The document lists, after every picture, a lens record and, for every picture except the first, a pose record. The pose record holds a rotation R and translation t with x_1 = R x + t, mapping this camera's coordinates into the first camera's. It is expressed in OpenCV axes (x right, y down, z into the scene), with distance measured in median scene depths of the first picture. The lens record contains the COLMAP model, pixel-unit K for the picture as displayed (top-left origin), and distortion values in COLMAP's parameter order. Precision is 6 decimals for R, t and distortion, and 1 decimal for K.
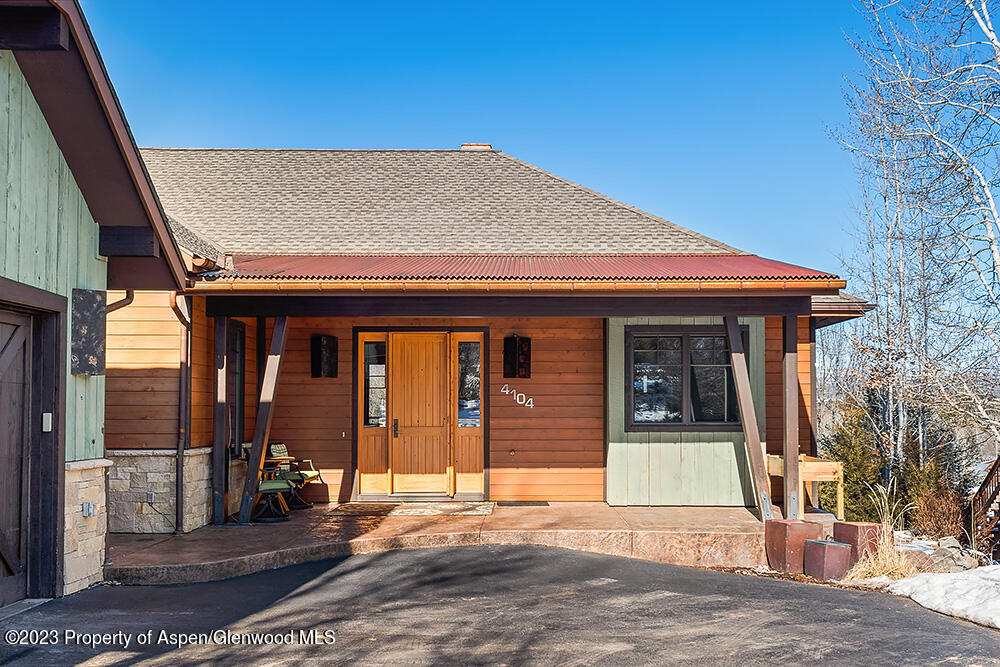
lens RADIAL K [[991.2, 0, 499.1], [0, 991.2, 373.4], [0, 0, 1]] dist [0.003483, -0.005969]
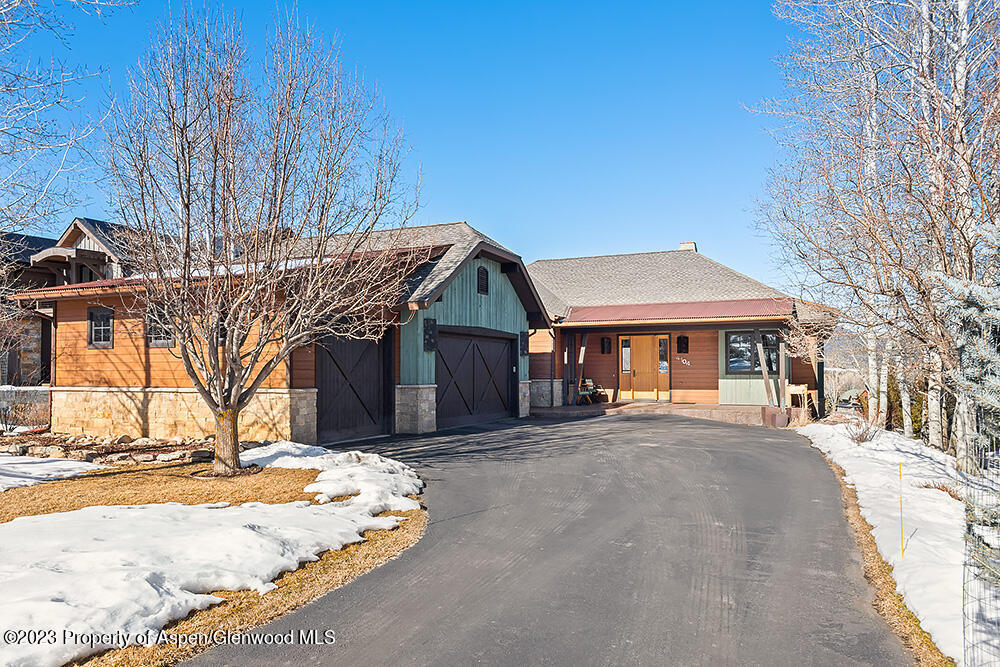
lens RADIAL K [[718.5, 0, 500.0], [0, 718.5, 333.5], [0, 0, 1]] dist [-0.000032, -0.000120]
pose [[0.915682, -0.021663, -0.401319, 0.369179], [0.016454, 0.999730, -0.016423, -0.026146], [0.401567, 0.008434, 0.915791, -0.952618]]
